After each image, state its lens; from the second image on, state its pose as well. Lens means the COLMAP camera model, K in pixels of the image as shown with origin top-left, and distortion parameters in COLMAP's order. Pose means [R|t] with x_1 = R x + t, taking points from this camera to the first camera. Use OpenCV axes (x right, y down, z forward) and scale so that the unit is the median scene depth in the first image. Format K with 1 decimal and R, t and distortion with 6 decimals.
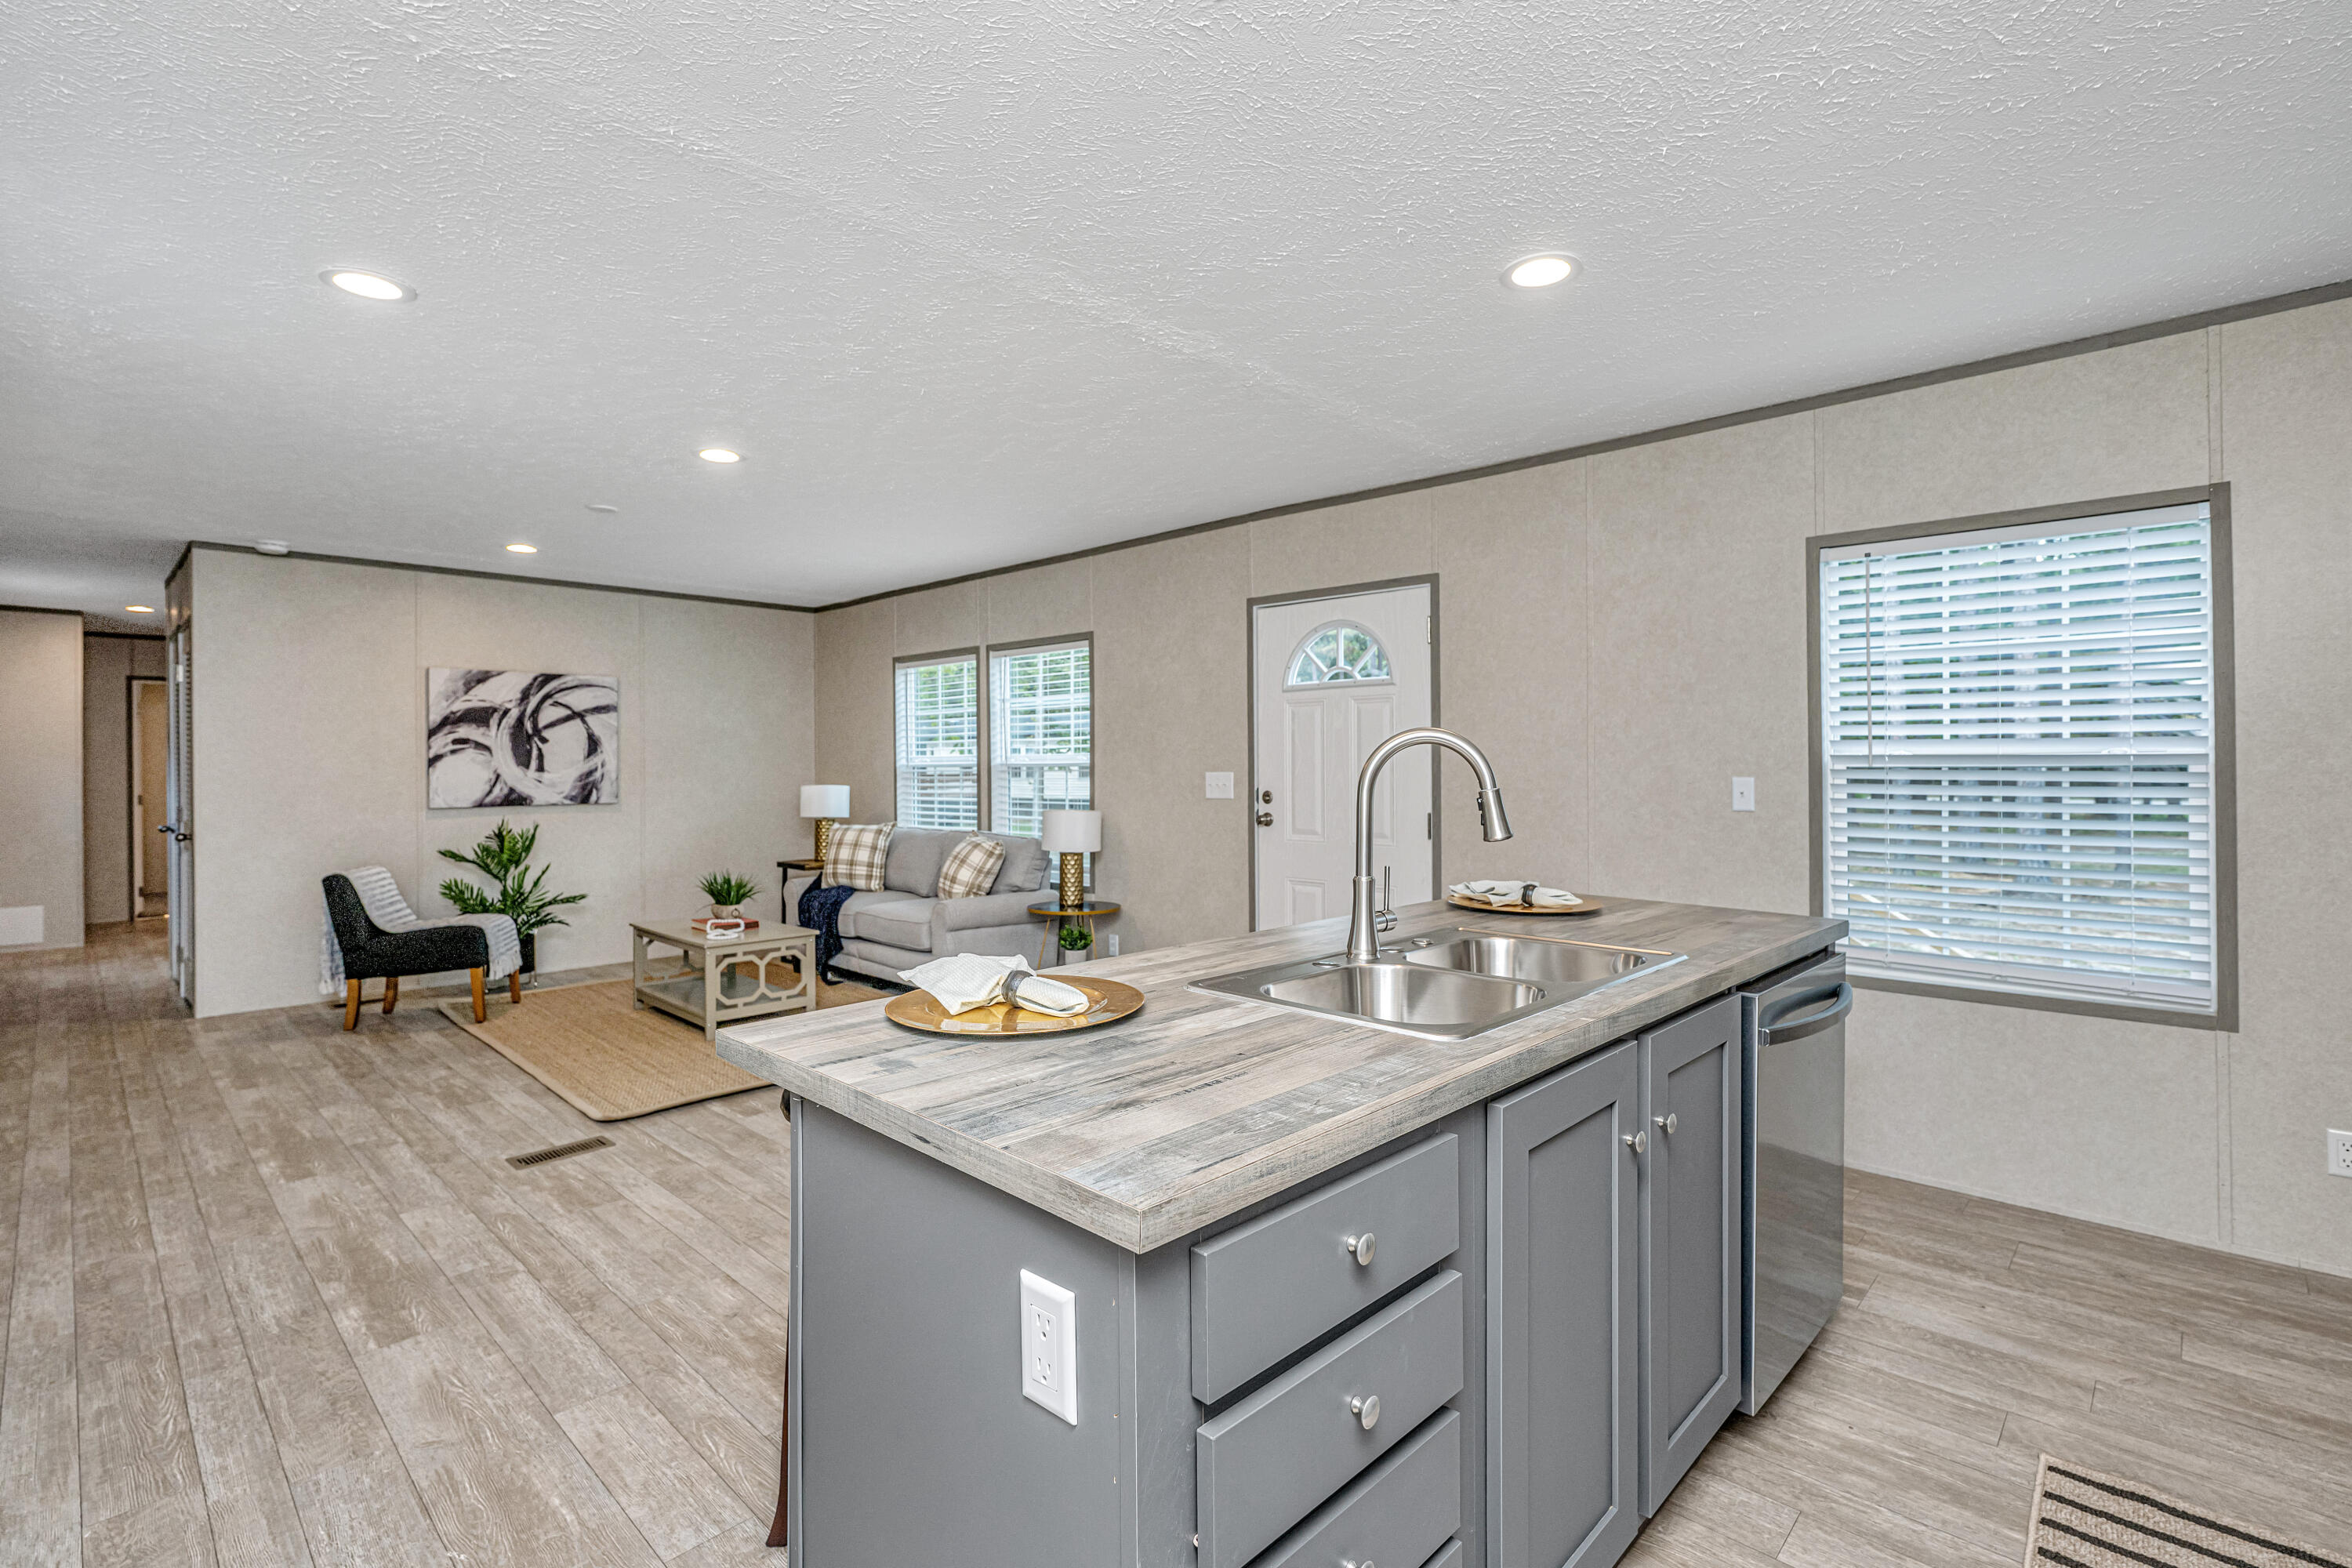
lens RADIAL K [[1067.0, 0, 1178.3], [0, 1067.0, 766.3], [0, 0, 1]] dist [-0.003354, 0.000015]
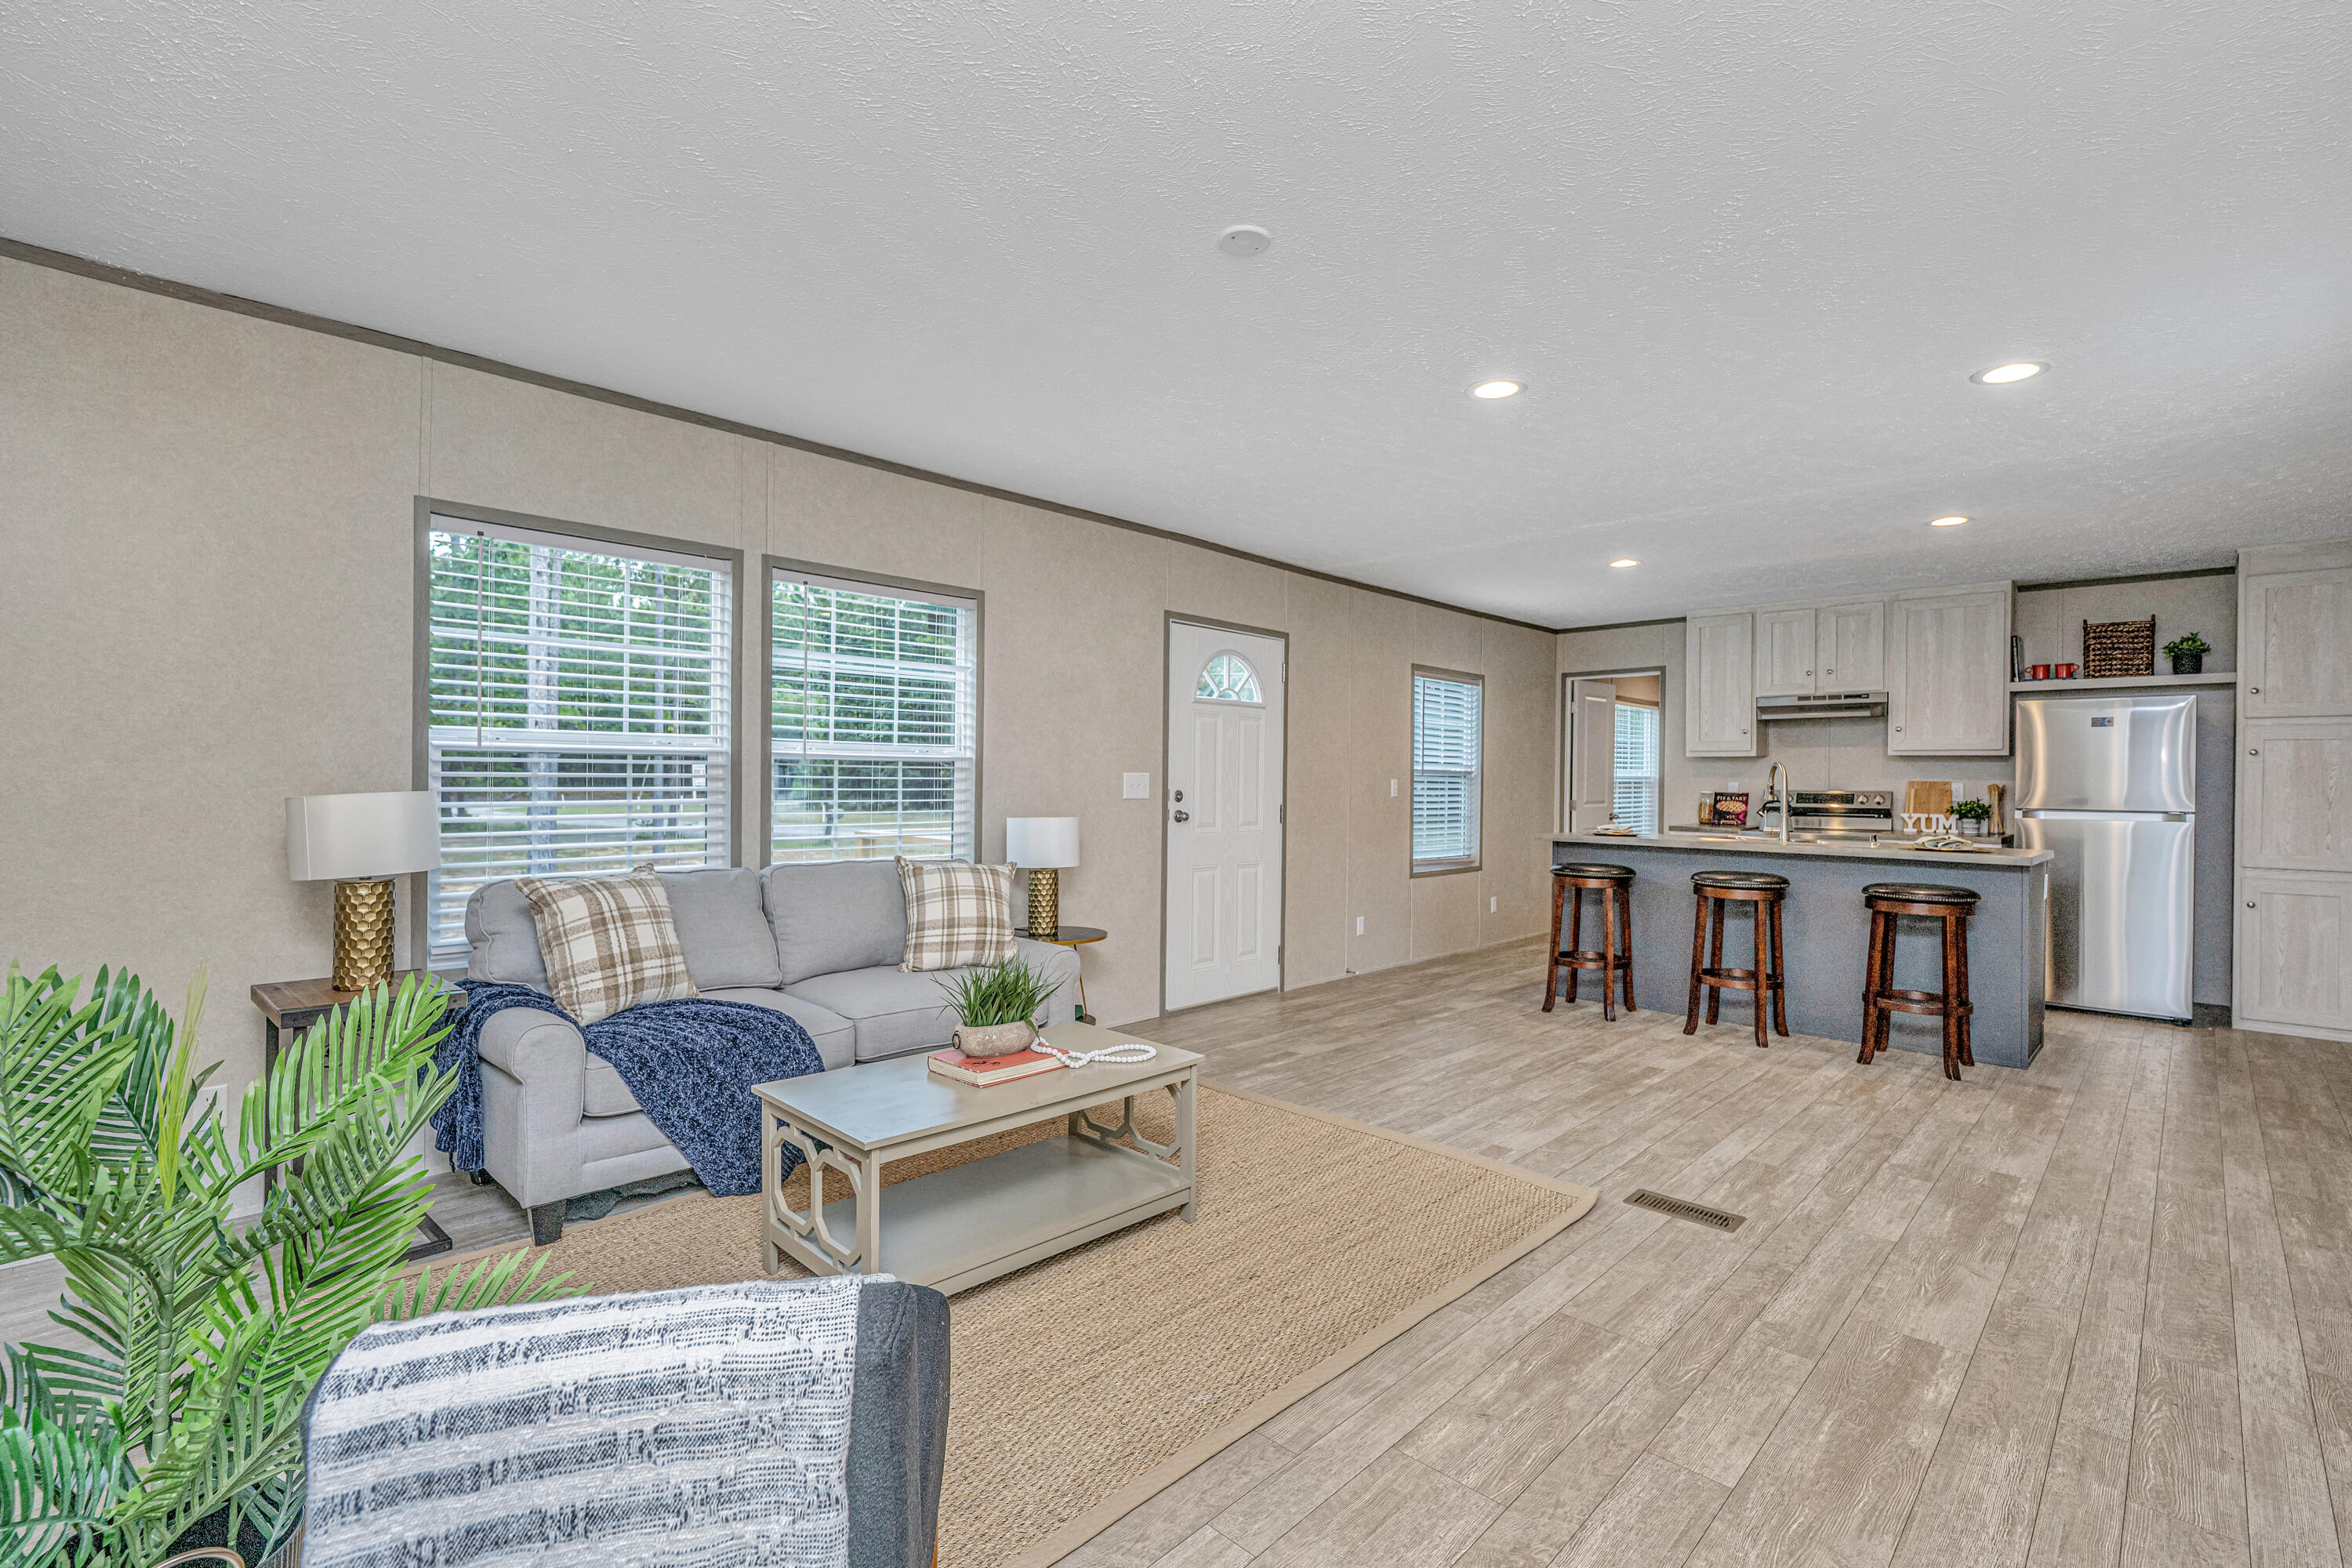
lens RADIAL K [[1051.5, 0, 1180.0], [0, 1051.5, 783.8], [0, 0, 1]] dist [-0.003153, 0.000574]
pose [[-0.006271, -0.000417, 0.999980, -0.787371], [-0.012081, 0.999927, 0.000341, 0.012460], [-0.999907, -0.012078, -0.006276, 0.781233]]
